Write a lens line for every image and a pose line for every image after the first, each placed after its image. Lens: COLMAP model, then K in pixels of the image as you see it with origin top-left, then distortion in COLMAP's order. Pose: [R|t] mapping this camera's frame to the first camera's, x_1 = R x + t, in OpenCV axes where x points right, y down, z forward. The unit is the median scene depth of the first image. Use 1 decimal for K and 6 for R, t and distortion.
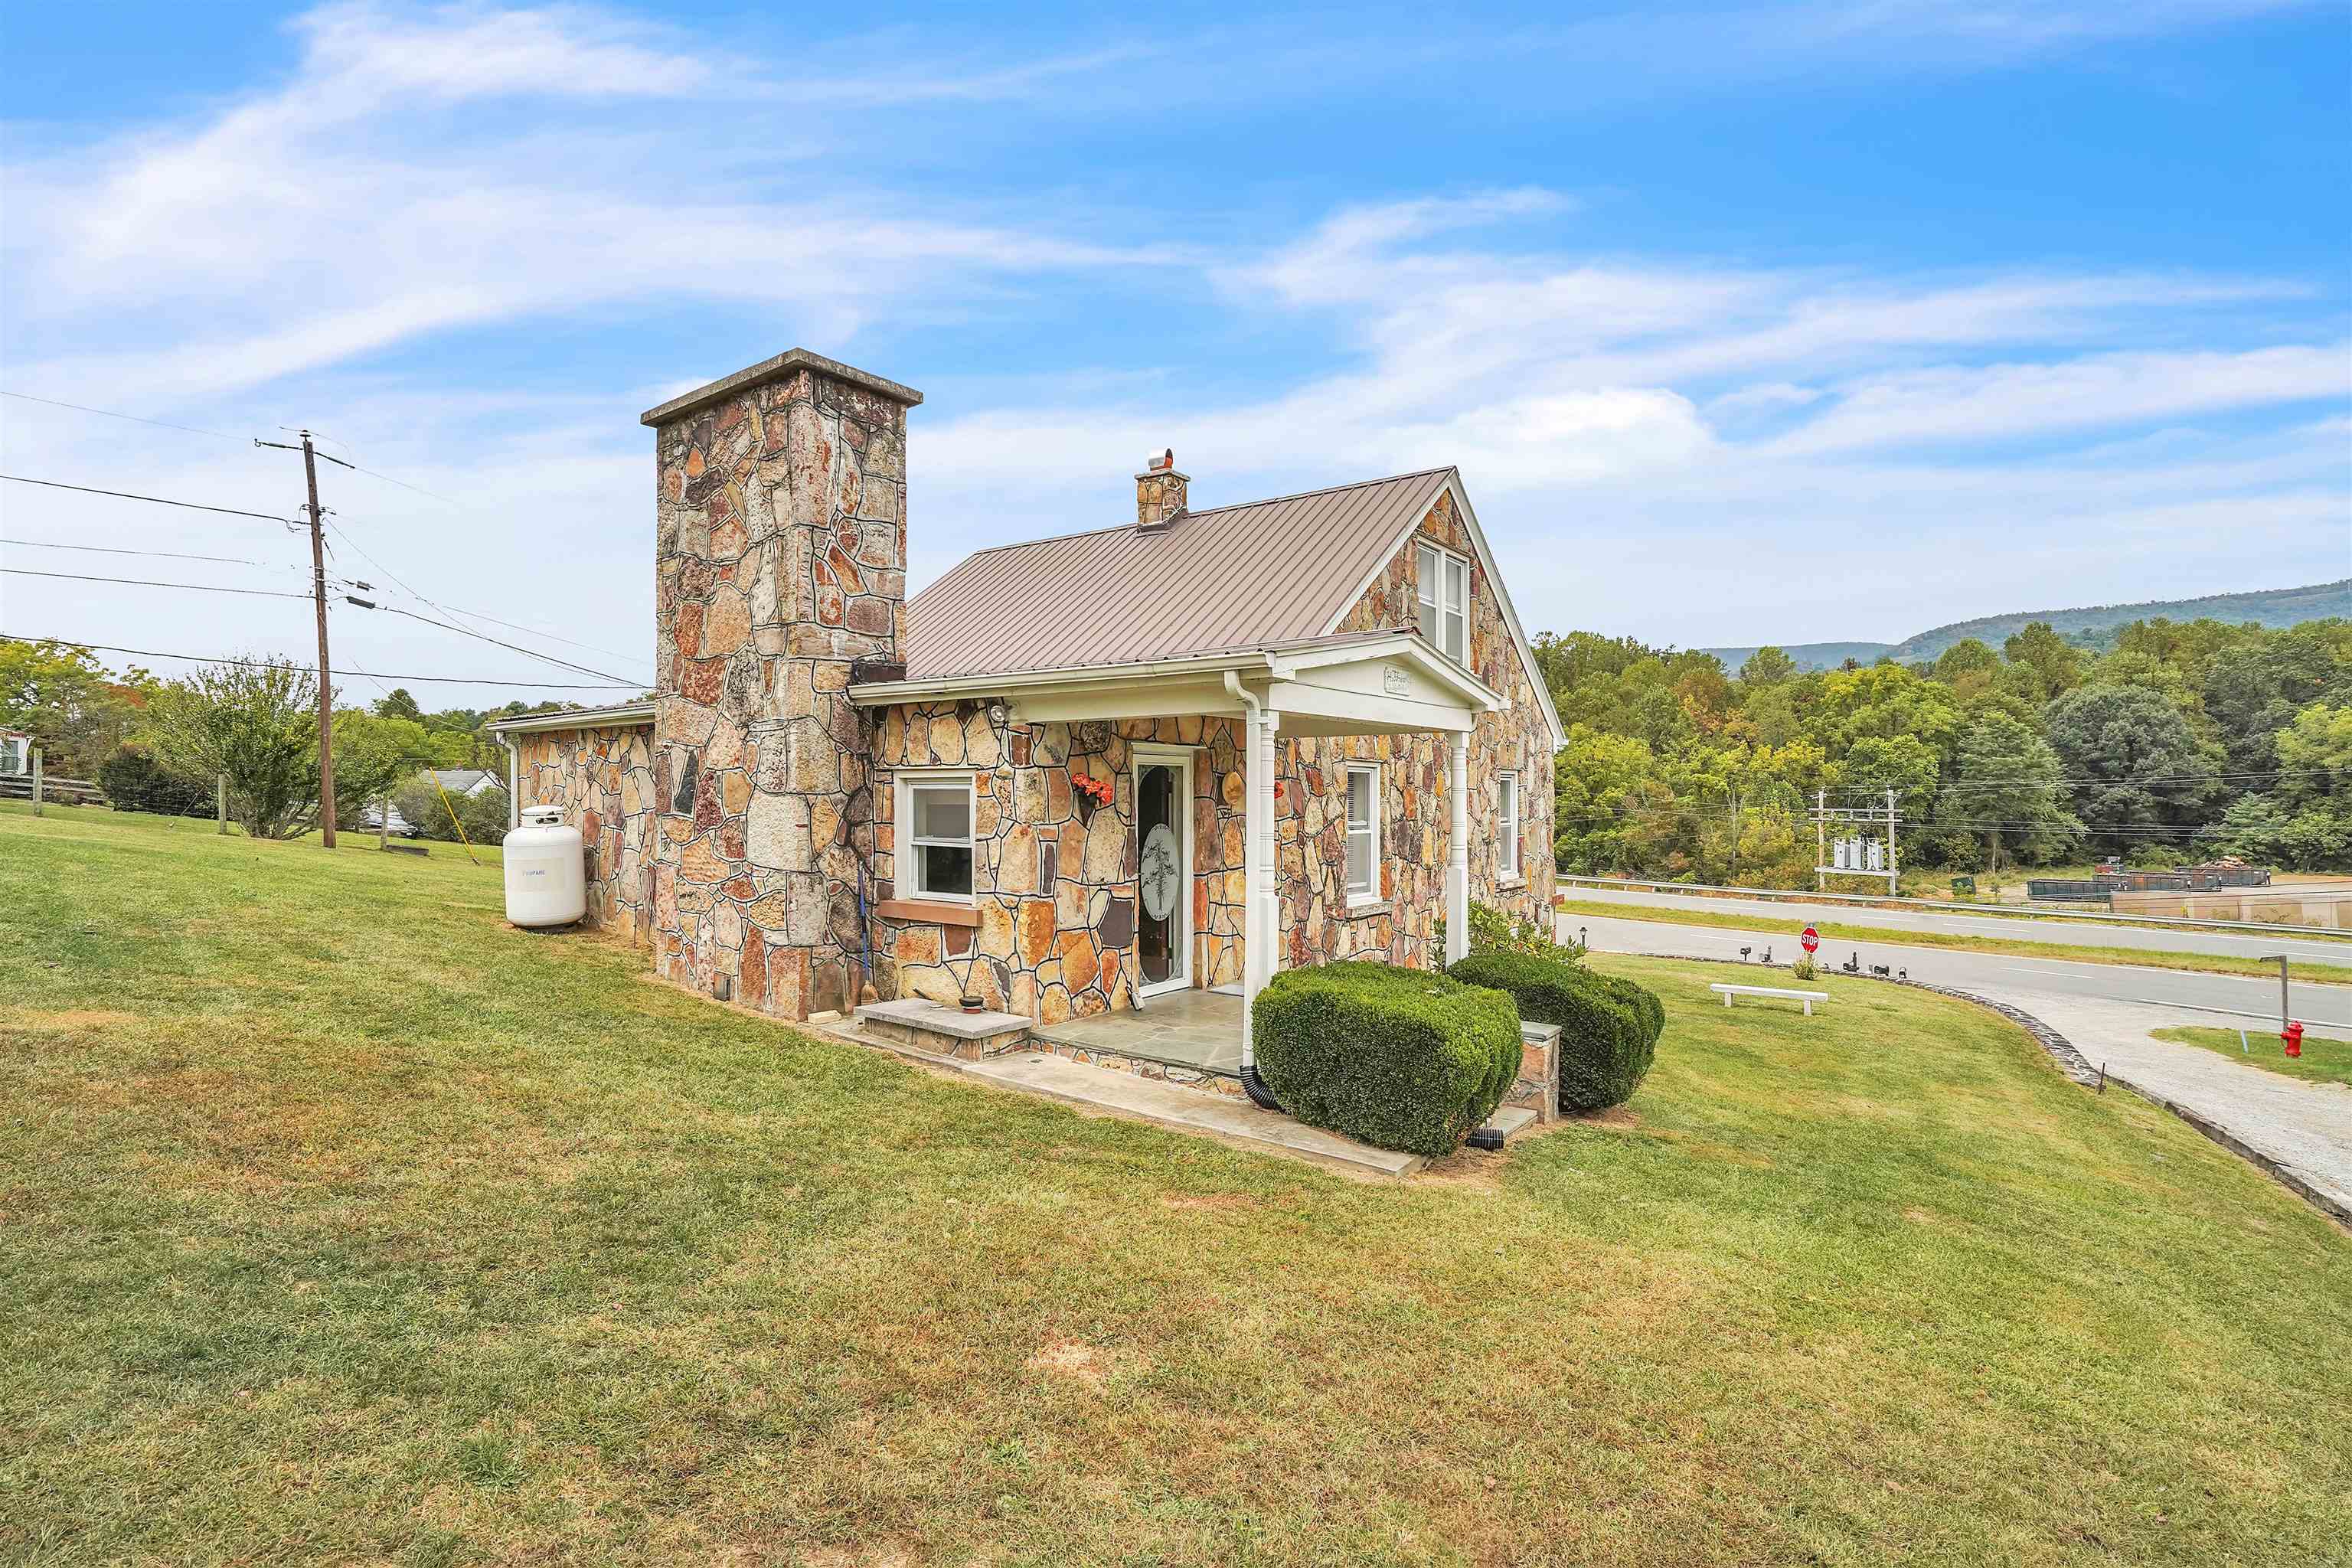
lens RADIAL K [[1080.8, 0, 1176.0], [0, 1080.8, 784.0], [0, 0, 1]] dist [-0.053128, 0.018768]
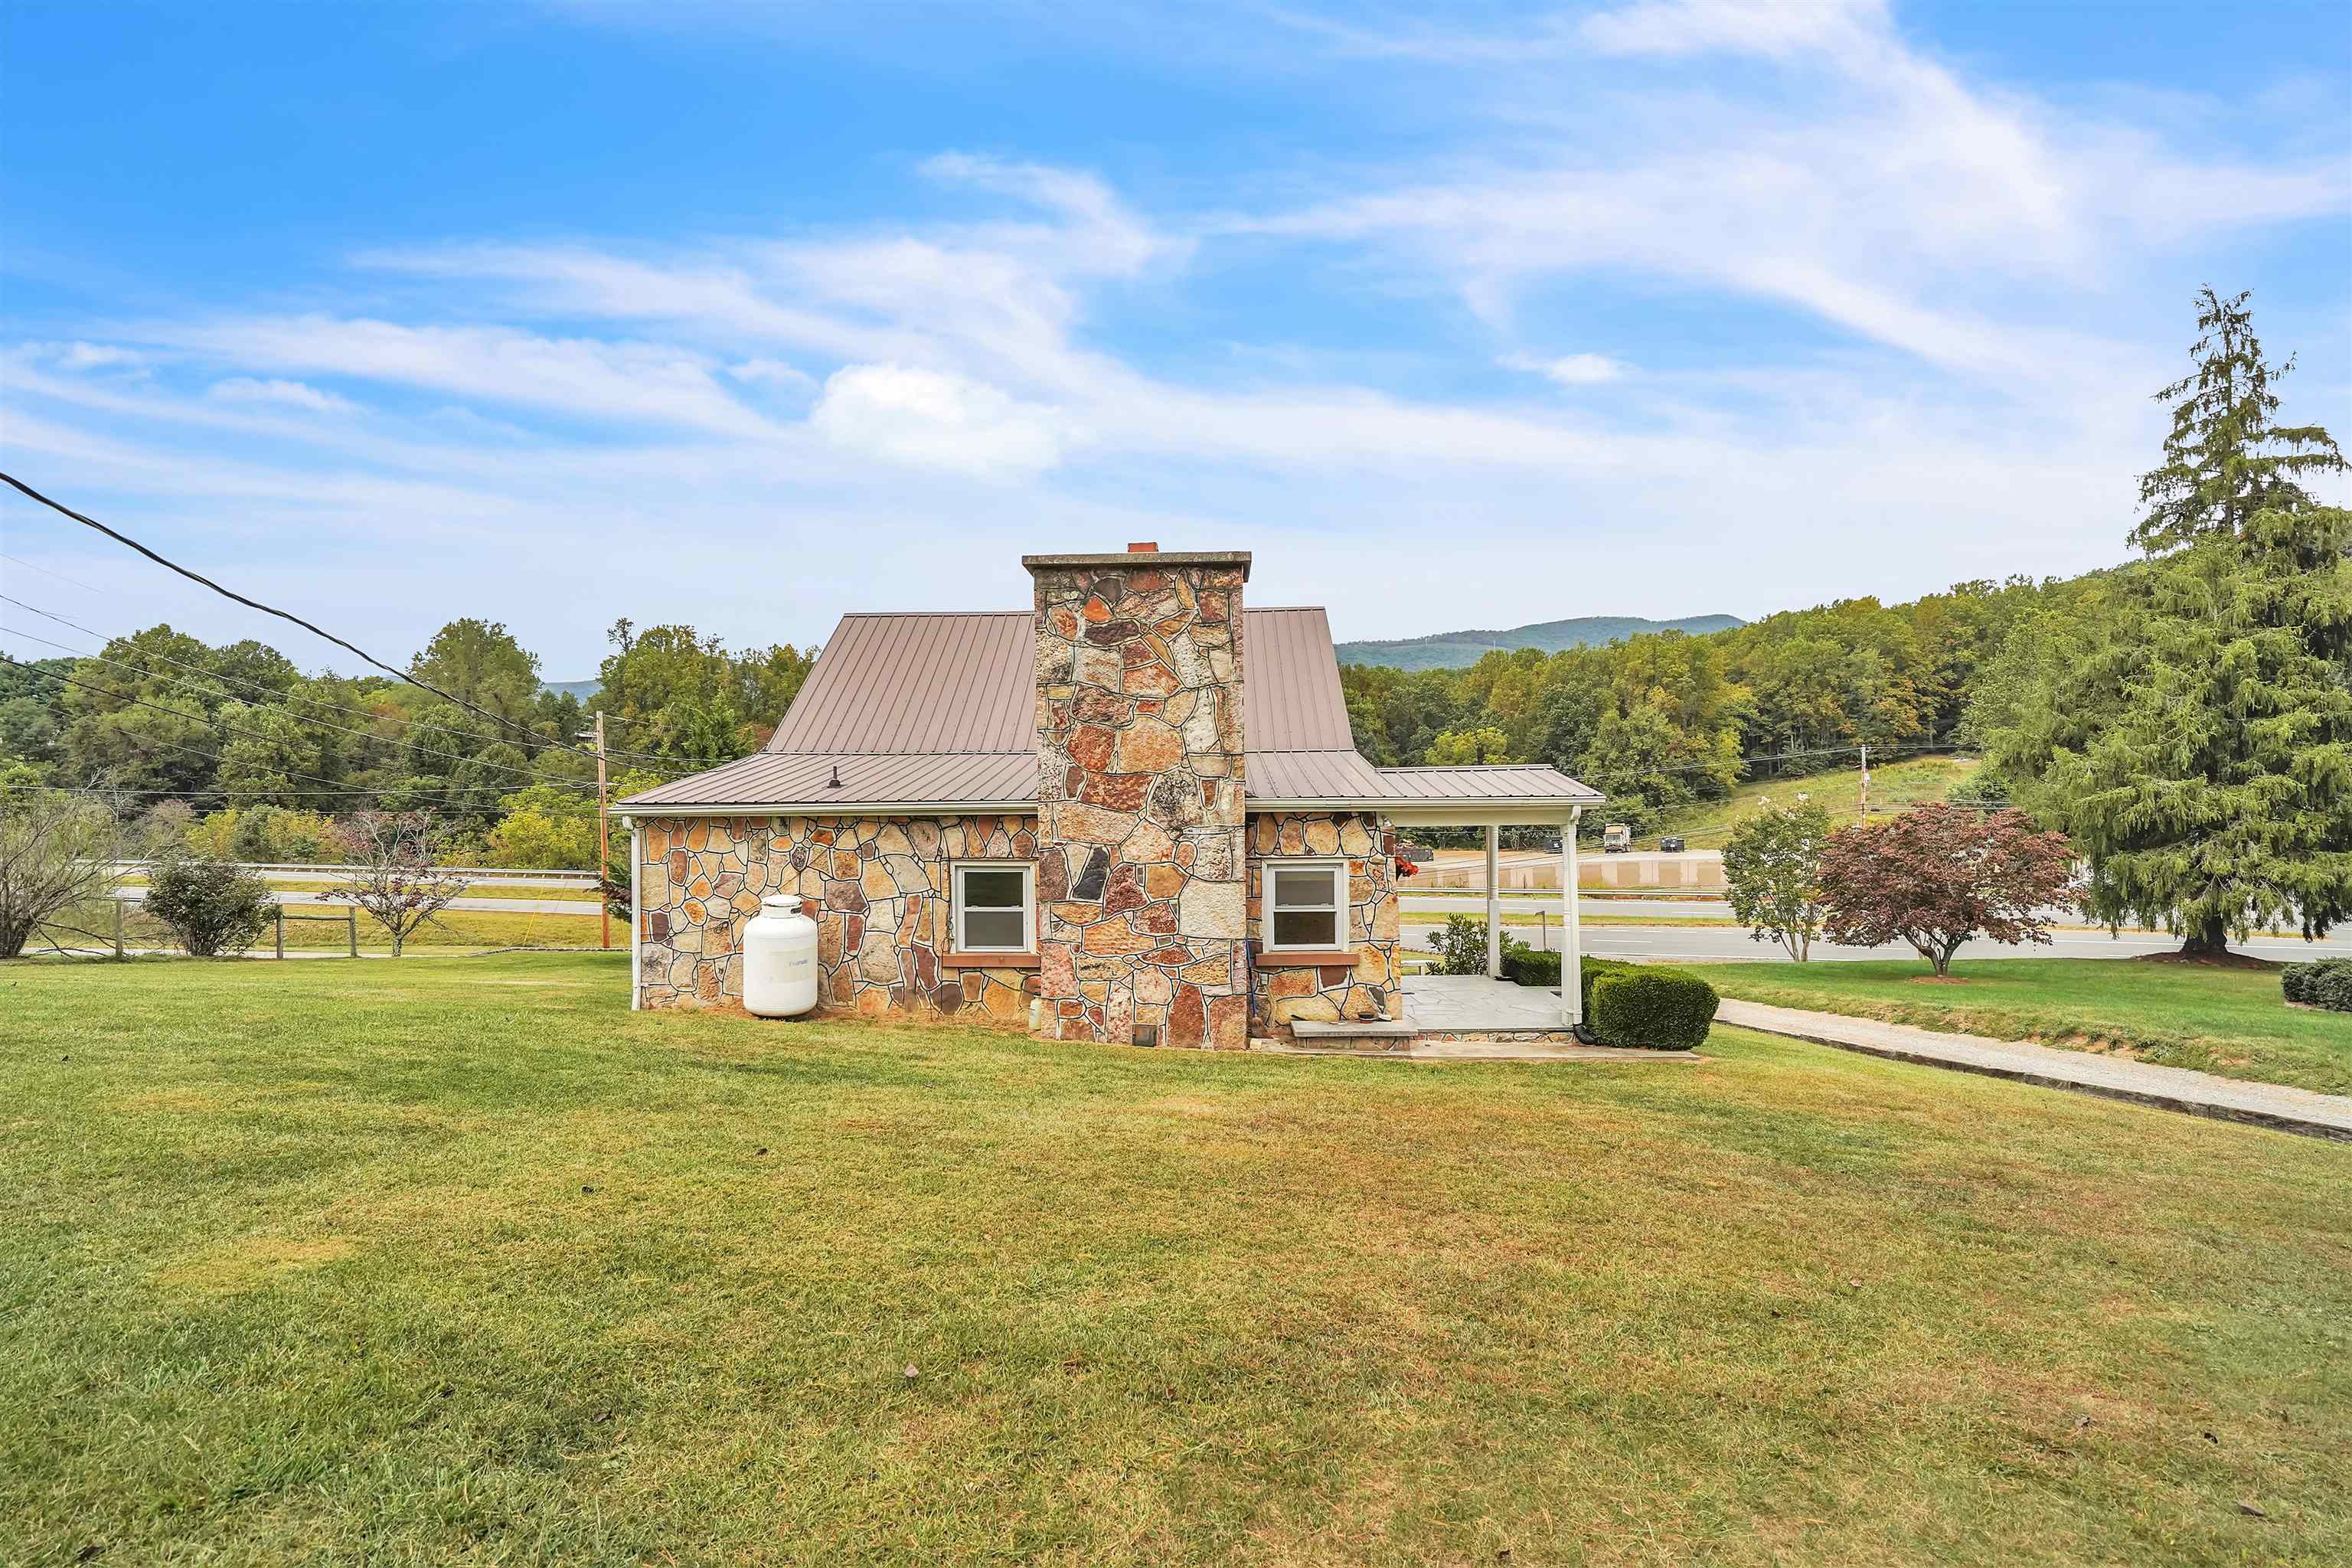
lens RADIAL K [[1080.8, 0, 1176.0], [0, 1080.8, 784.0], [0, 0, 1]] dist [-0.053128, 0.018768]
pose [[0.814777, -0.006085, 0.579742, -1.163782], [0.006535, 0.999978, 0.001311, -0.111385], [-0.579737, 0.002721, 0.814799, -0.054599]]
